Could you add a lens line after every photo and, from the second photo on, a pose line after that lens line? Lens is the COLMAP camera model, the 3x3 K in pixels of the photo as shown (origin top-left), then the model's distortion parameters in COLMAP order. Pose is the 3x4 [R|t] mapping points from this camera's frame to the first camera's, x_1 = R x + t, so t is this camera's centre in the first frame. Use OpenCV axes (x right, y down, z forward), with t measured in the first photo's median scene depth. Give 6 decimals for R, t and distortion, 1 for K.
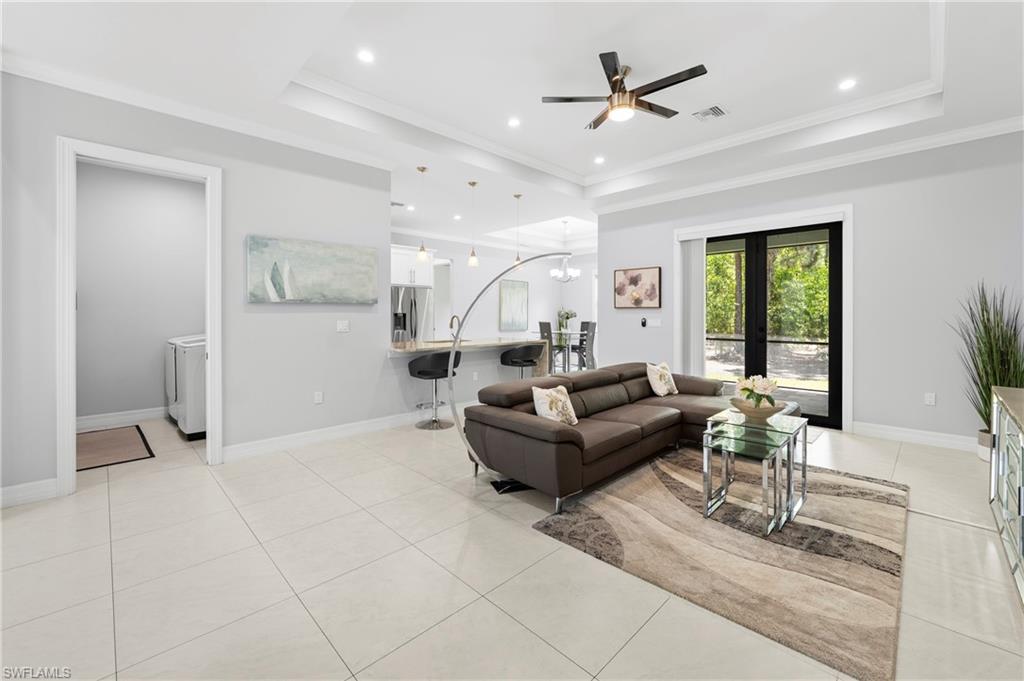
lens RADIAL K [[418.9, 0, 511.7], [0, 418.9, 310.8], [0, 0, 1]] dist [-0.010180, 0.000763]
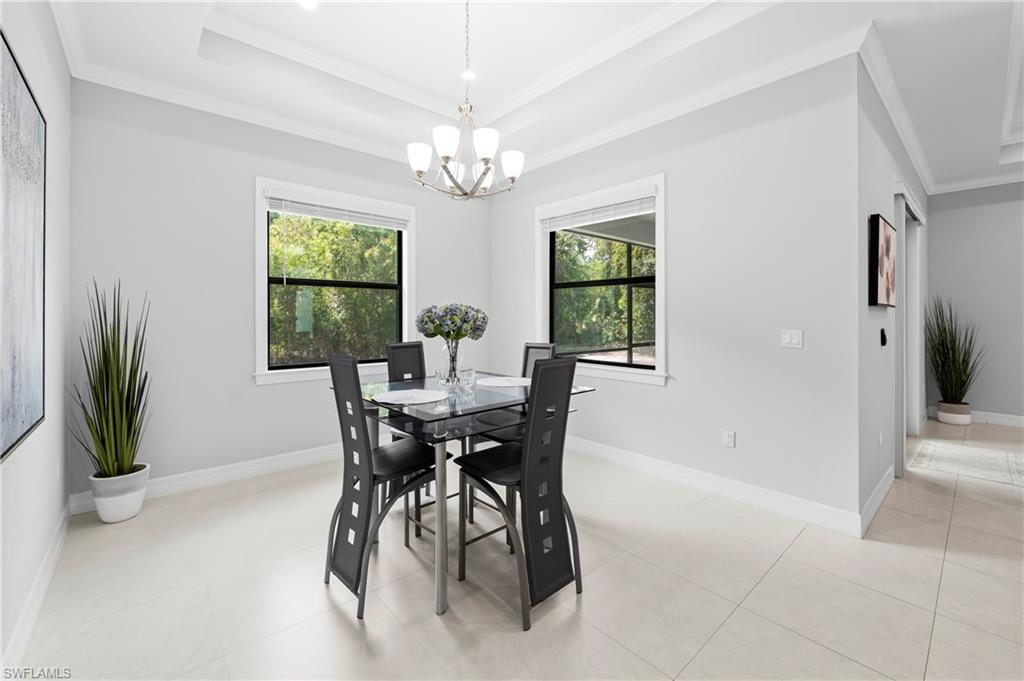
lens RADIAL K [[418.9, 0, 518.8], [0, 418.9, 312.5], [0, 0, 1]] dist [-0.010180, 0.000763]
pose [[0.059058, 0.006859, 0.998231, -0.180673], [-0.011338, 0.999917, -0.006200, 0.006981], [-0.998190, -0.010952, 0.059131, 1.348866]]
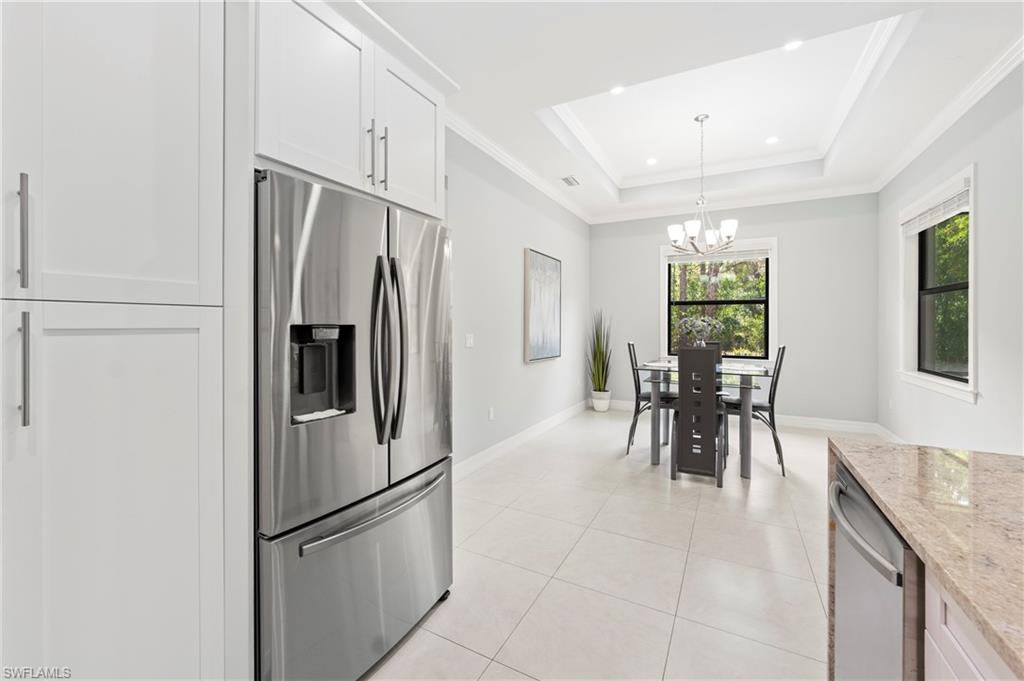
lens RADIAL K [[418.9, 0, 509.0], [0, 418.9, 322.5], [0, 0, 1]] dist [-0.010180, 0.000763]
pose [[0.957412, 0.003858, 0.288700, -0.274815], [-0.006226, 0.999954, 0.007285, 0.003127], [-0.288659, -0.008772, 0.957392, 0.904704]]
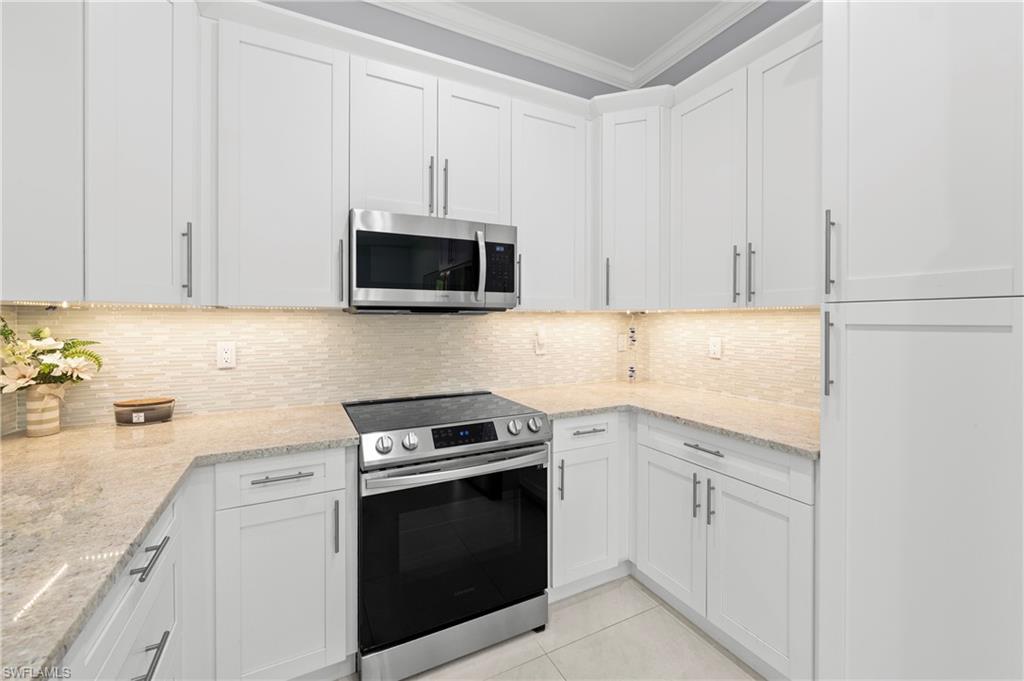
lens RADIAL K [[418.9, 0, 516.1], [0, 418.9, 319.7], [0, 0, 1]] dist [-0.010180, 0.000763]
pose [[-0.300196, 0.001037, -0.953877, -0.161627], [0.010569, 0.999942, -0.002239, 0.004216], [0.953819, -0.010753, -0.300189, 1.011482]]
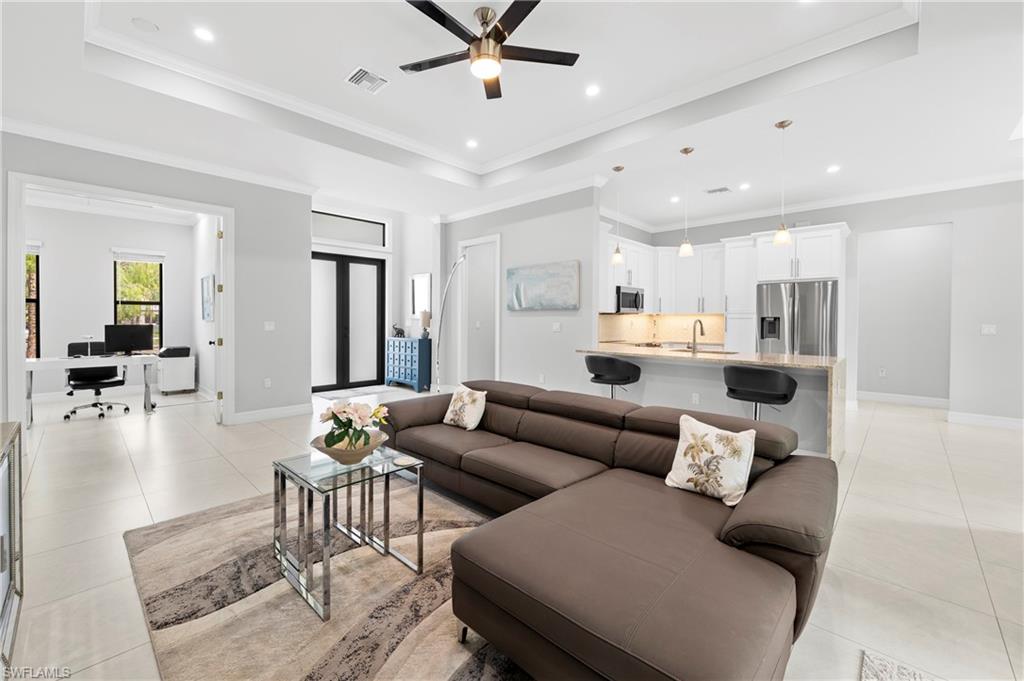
lens RADIAL K [[418.9, 0, 511.4], [0, 418.9, 321.9], [0, 0, 1]] dist [-0.010180, 0.000763]
pose [[0.024159, 0.008422, -0.999673, 0.582388], [0.004812, 0.999952, 0.008541, 0.006389], [0.999697, -0.005017, 0.024117, 0.558871]]
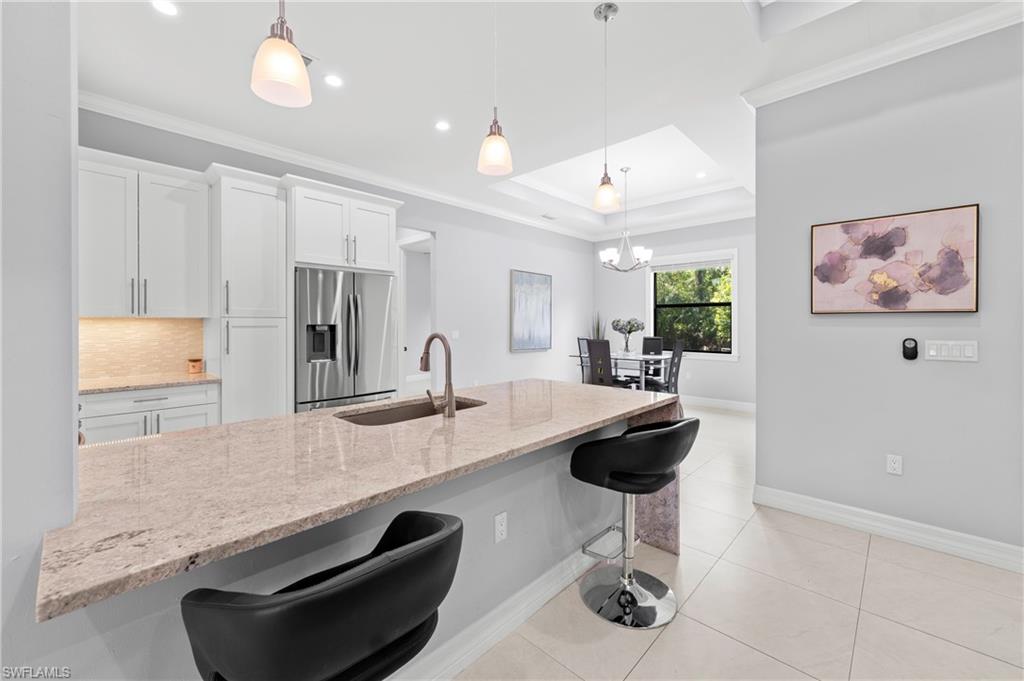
lens RADIAL K [[418.9, 0, 504.7], [0, 418.9, 317.2], [0, 0, 1]] dist [-0.010180, 0.000763]
pose [[0.999779, 0.000363, 0.021019, -0.077887], [-0.000265, 0.999989, -0.004692, -0.000561], [-0.021021, 0.004686, 0.999768, 0.591749]]
